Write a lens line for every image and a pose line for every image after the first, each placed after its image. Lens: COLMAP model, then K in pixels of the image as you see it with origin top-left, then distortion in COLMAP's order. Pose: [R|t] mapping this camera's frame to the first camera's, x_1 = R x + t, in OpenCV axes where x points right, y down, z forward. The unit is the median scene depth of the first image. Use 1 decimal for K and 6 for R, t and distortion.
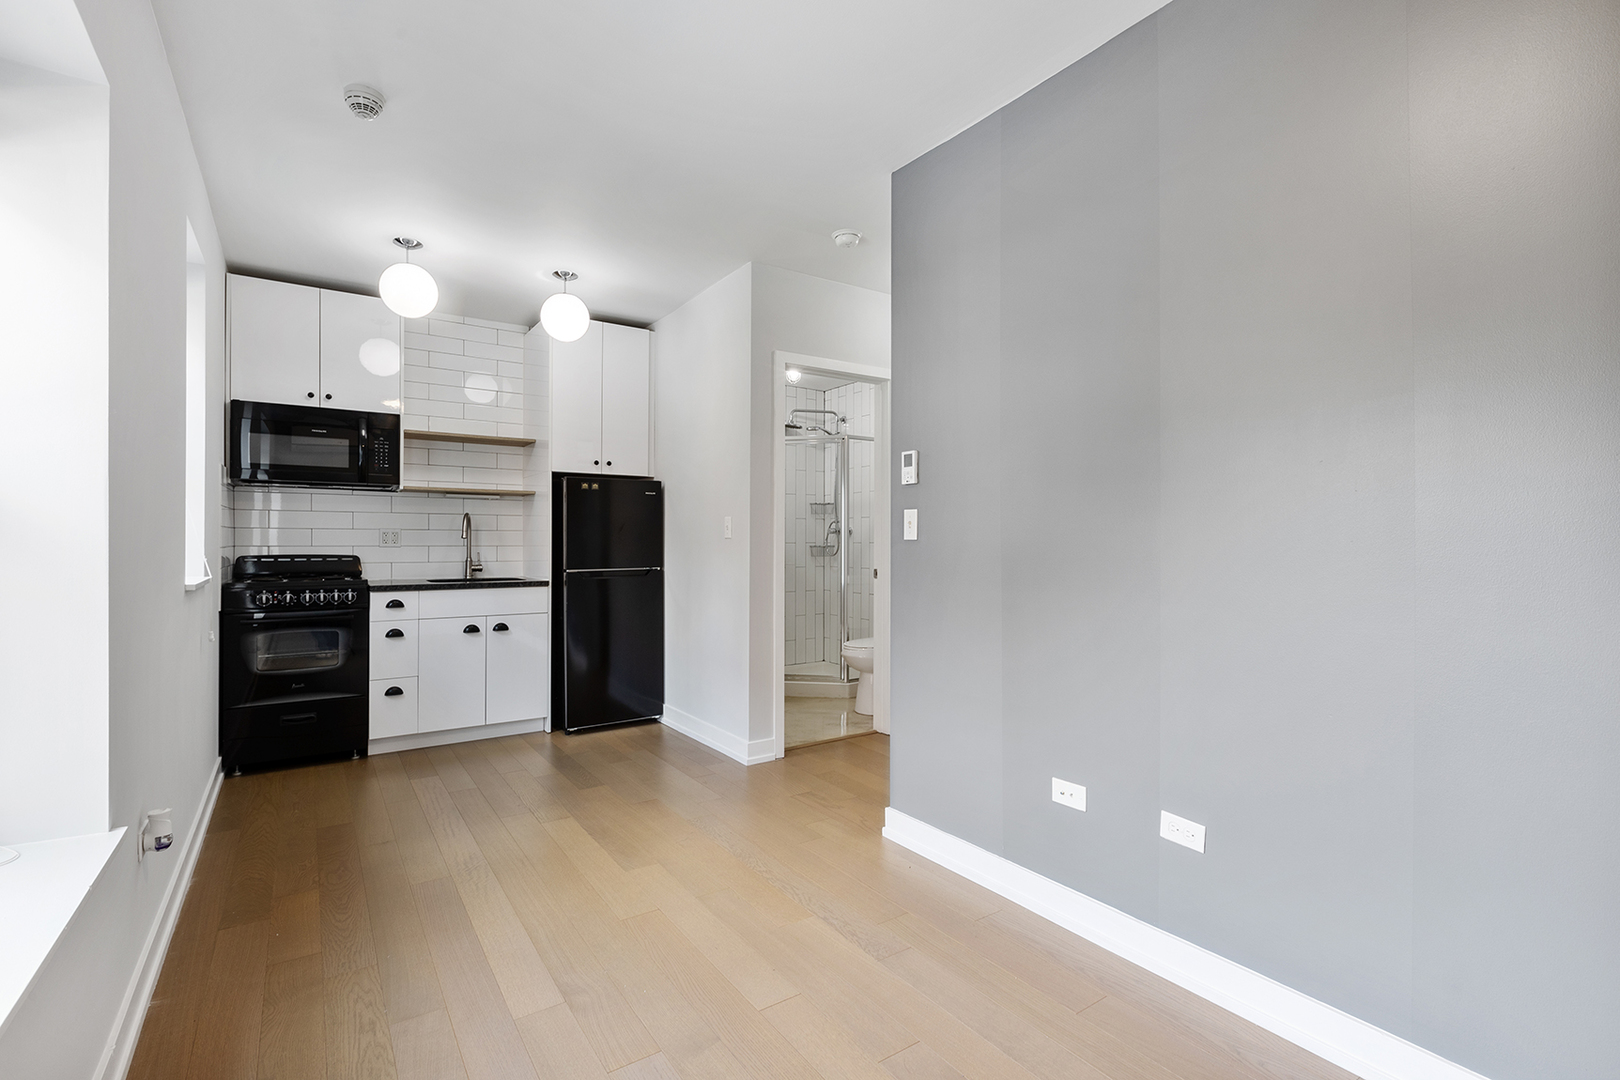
lens RADIAL K [[725.3, 0, 797.1], [0, 725.3, 544.7], [0, 0, 1]] dist [-0.000179, 0.000135]
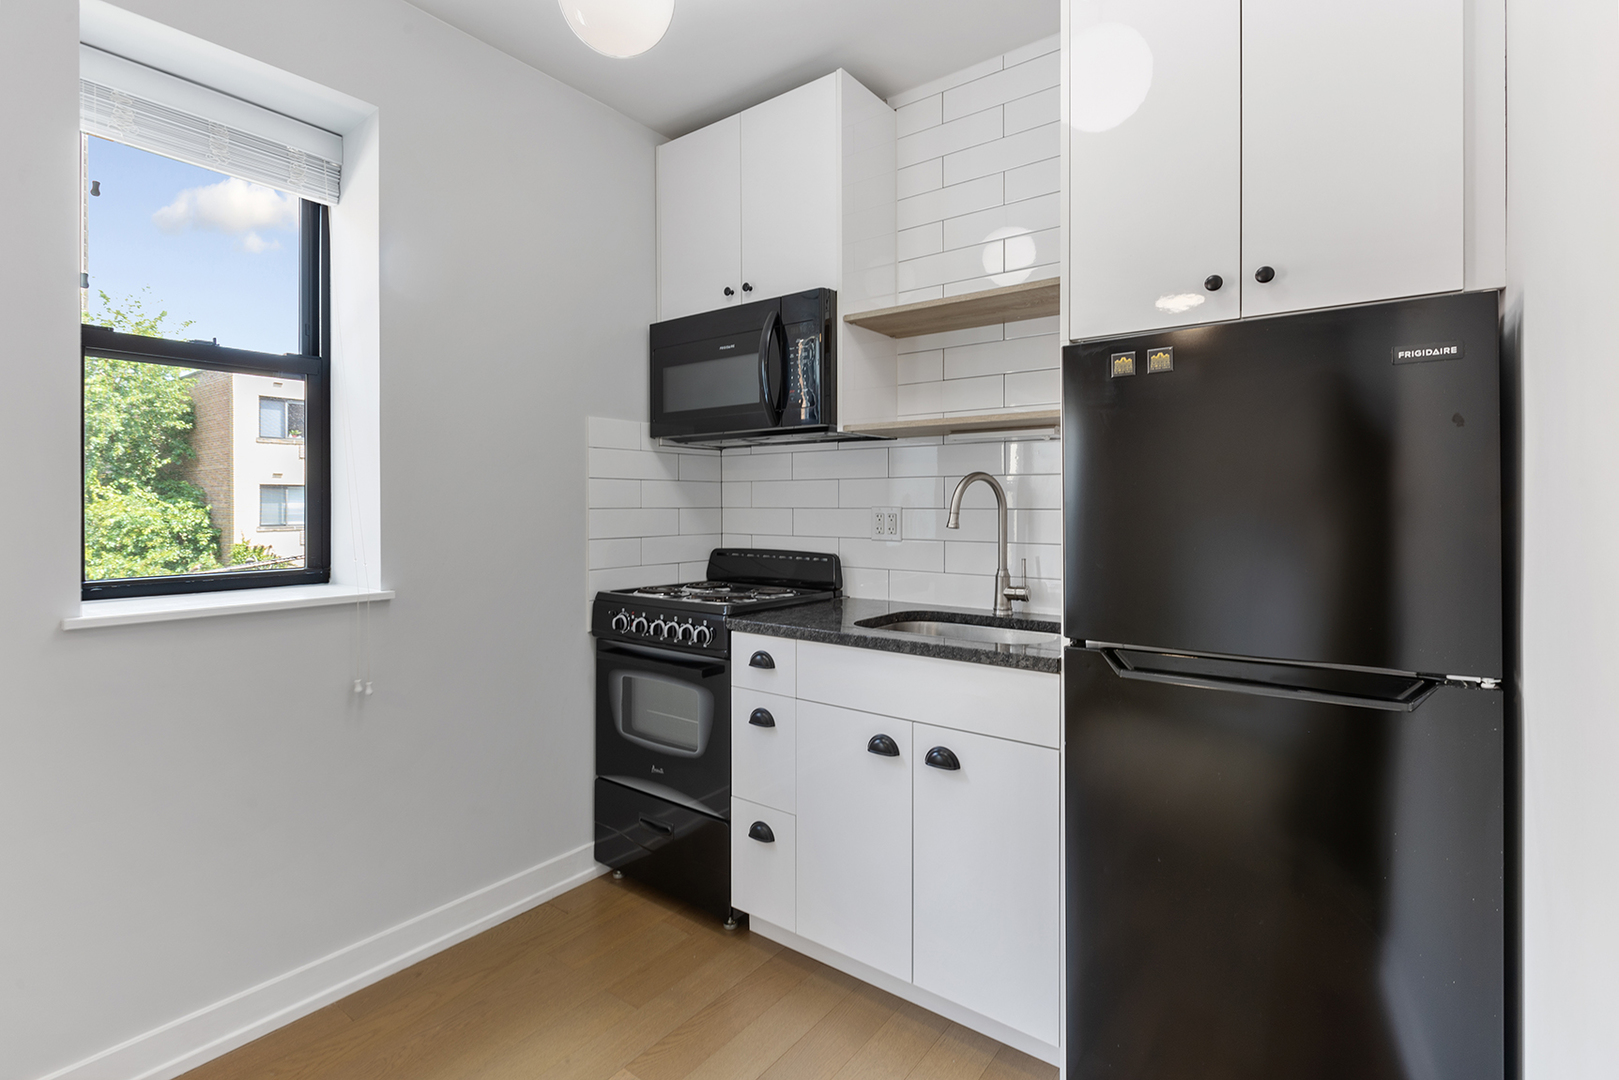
lens RADIAL K [[759.3, 0, 810.5], [0, 759.3, 506.7], [0, 0, 1]] dist [-0.001129, -0.000013]
pose [[0.320597, -0.000414, -0.947216, -0.039626], [-0.002483, 0.999996, -0.001277, -0.022888], [0.947212, 0.002761, 0.320595, 0.807399]]
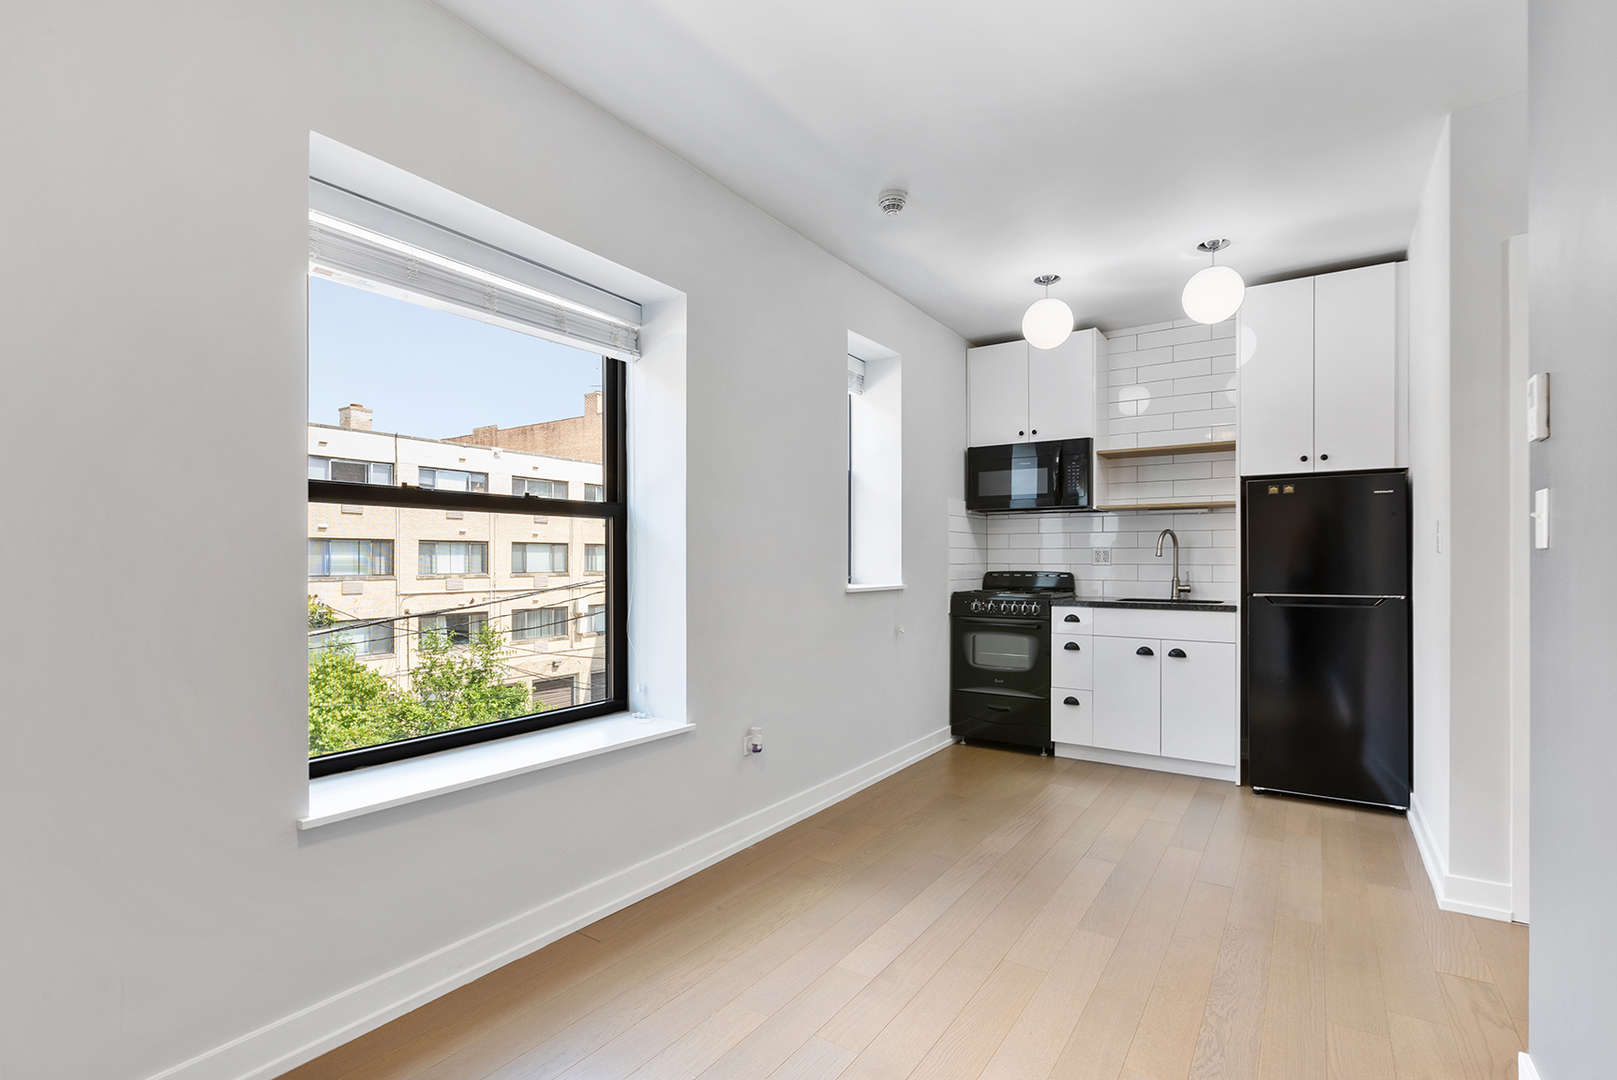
lens RADIAL K [[762.4, 0, 807.4], [0, 762.4, 560.4], [0, 0, 1]] dist [0.010564, 0.000223]
pose [[0.379692, -0.002894, -0.925108, 0.309198], [-0.003908, 0.999981, -0.004733, 0.003363], [0.925105, 0.005412, 0.379674, 0.204899]]
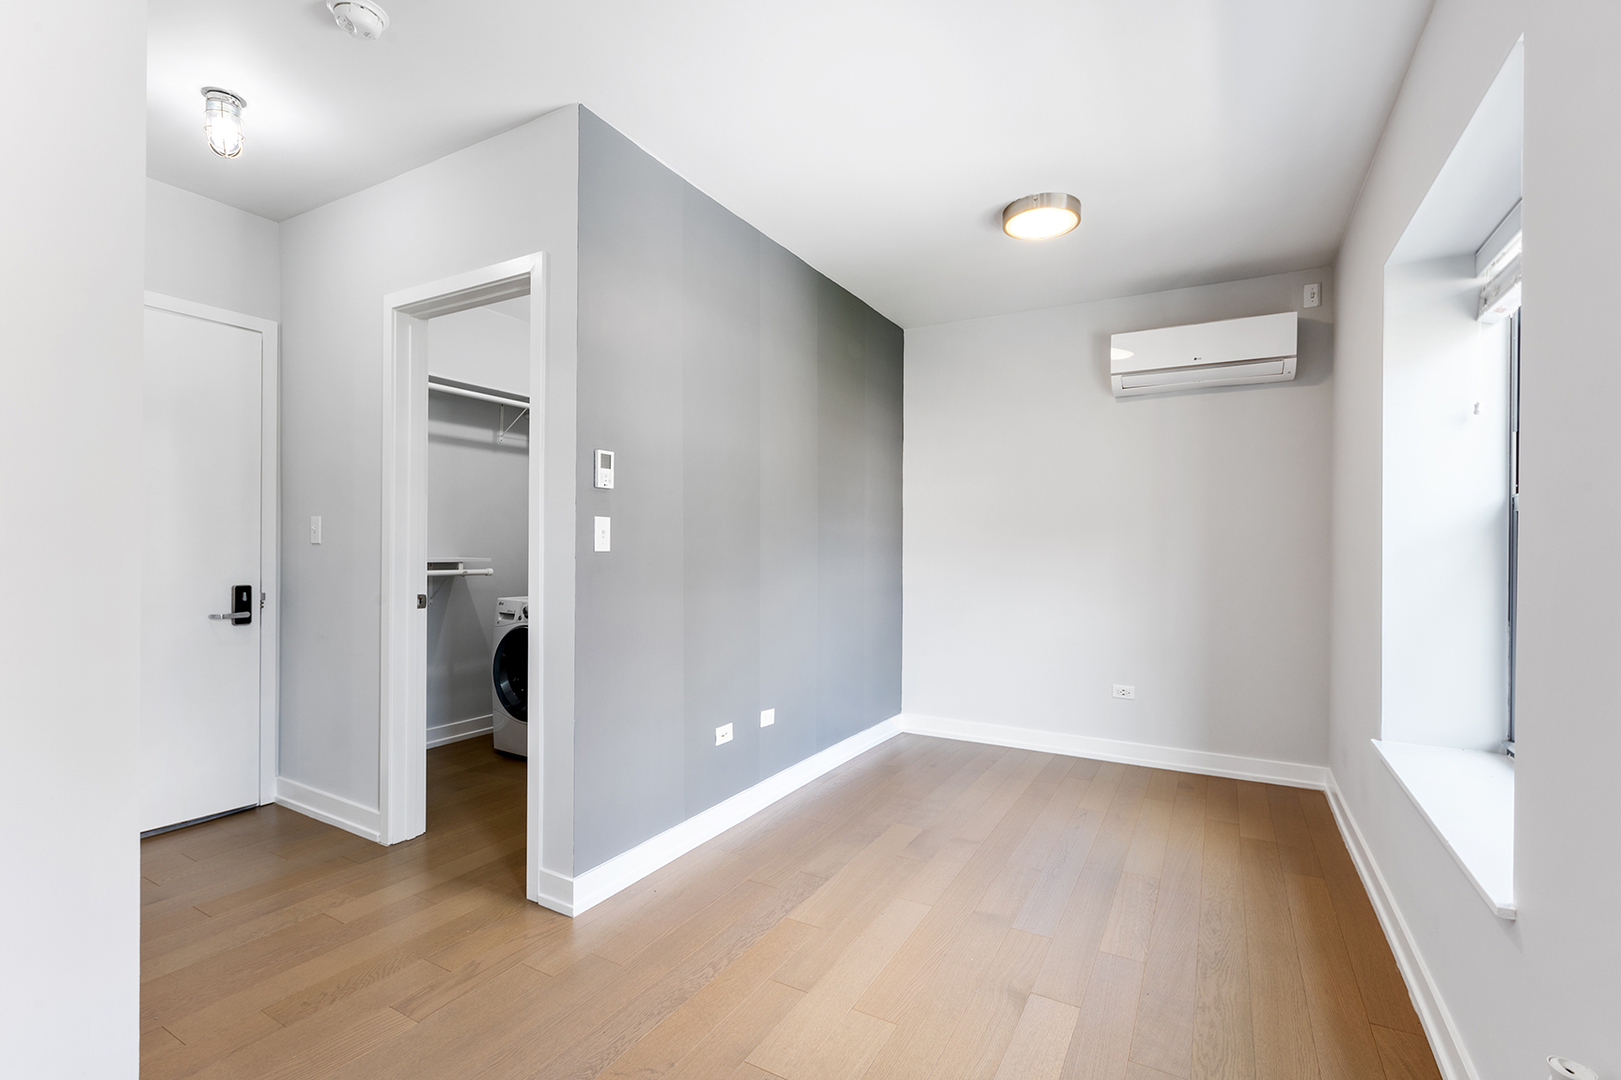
lens RADIAL K [[725.7, 0, 797.6], [0, 725.7, 544.7], [0, 0, 1]] dist [-0.000179, 0.000135]
pose [[-0.432388, 0.001790, 0.901686, -0.491449], [-0.001542, 0.999995, -0.002725, -0.008032], [-0.901686, -0.002568, -0.432383, 0.769964]]
